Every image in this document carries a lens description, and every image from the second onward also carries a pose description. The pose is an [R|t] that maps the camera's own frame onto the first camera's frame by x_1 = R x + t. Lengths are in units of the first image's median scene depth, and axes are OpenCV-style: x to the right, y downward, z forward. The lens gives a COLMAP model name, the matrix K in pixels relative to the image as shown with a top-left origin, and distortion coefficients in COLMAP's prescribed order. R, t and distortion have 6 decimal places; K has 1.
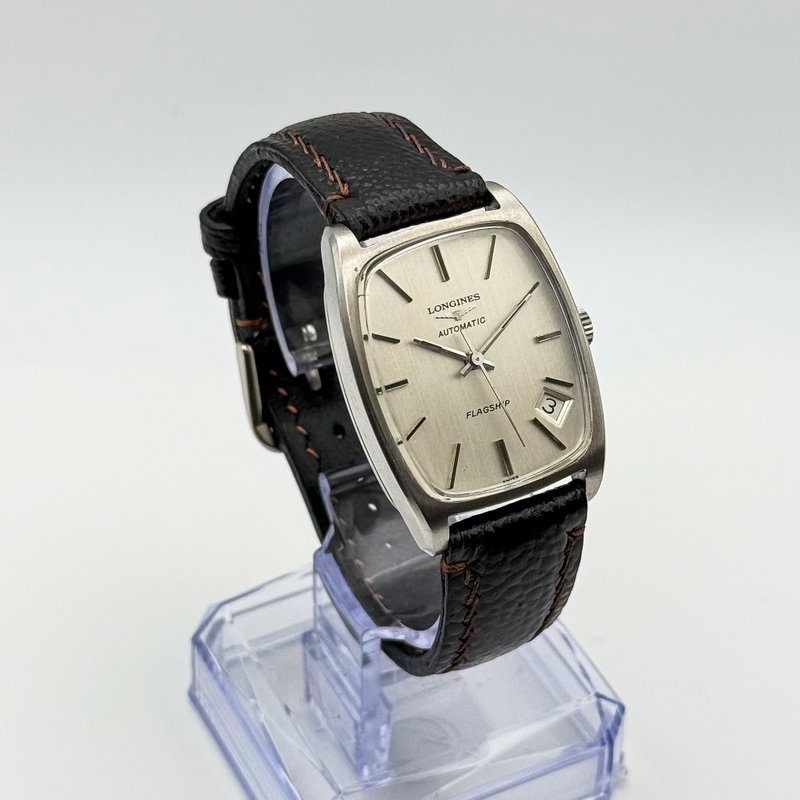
lens RADIAL K [[2208.4, 0, 400.0], [0, 2208.4, 400.0], [0, 0, 1]] dist [0.066056, 0.899751]
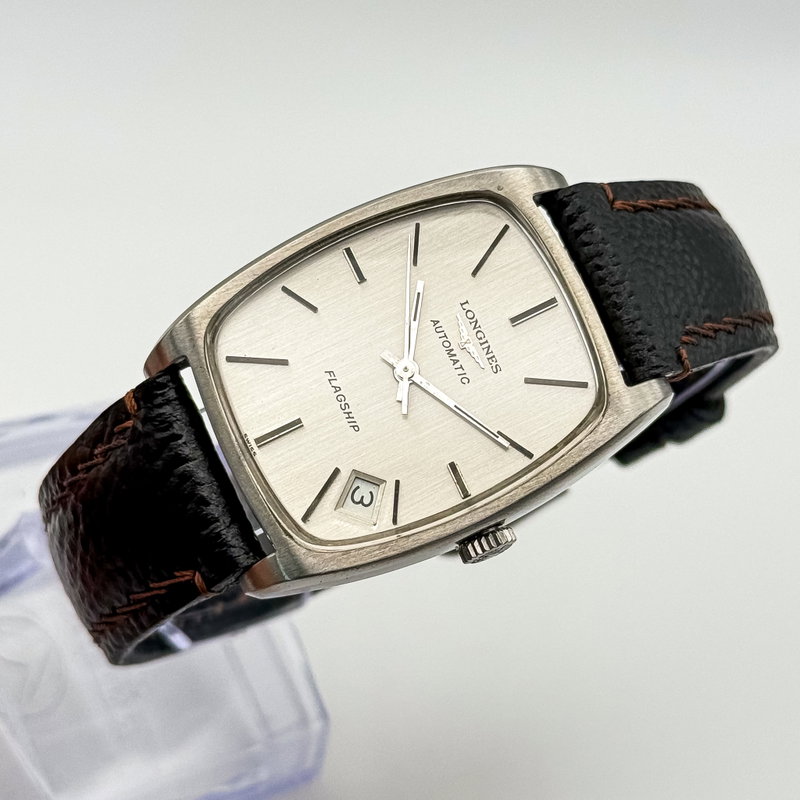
lens RADIAL K [[2208.4, 0, 400.0], [0, 2208.4, 400.0], [0, 0, 1]] dist [0.066056, 0.899751]
pose [[0.087322, 0.852557, -0.515287, 0.404983], [-0.977523, 0.172974, 0.120536, -0.099420], [0.191895, 0.493180, 0.848499, 0.382191]]
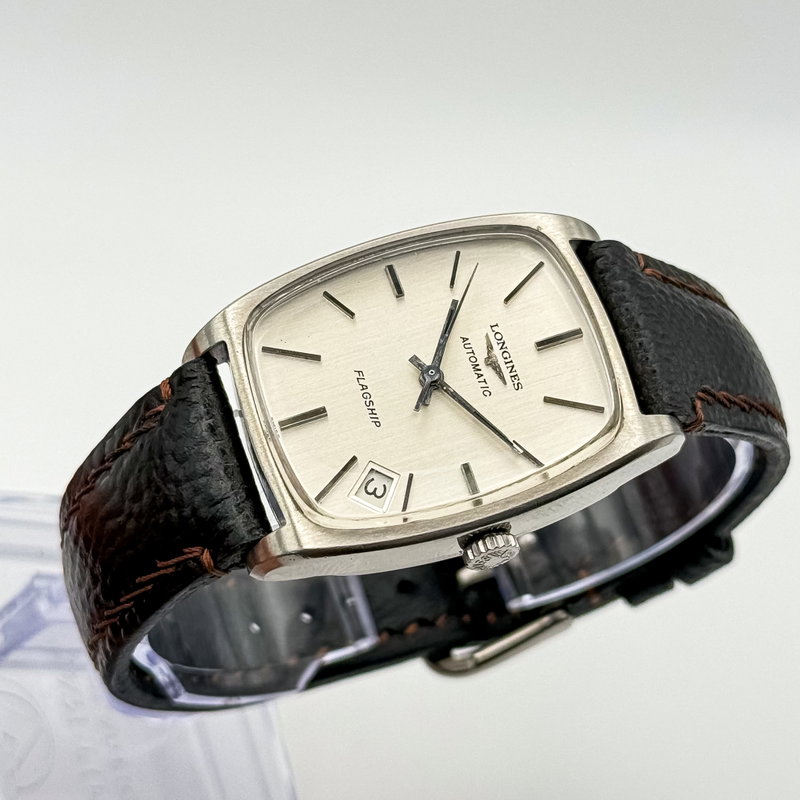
lens RADIAL K [[2208.4, 0, 400.0], [0, 2208.4, 400.0], [0, 0, 1]] dist [0.066056, 0.899751]
pose [[-0.015425, 0.704329, -0.709706, 0.562252], [-0.991201, 0.082550, 0.103468, -0.082941], [0.131461, 0.705058, 0.696858, 0.467466]]
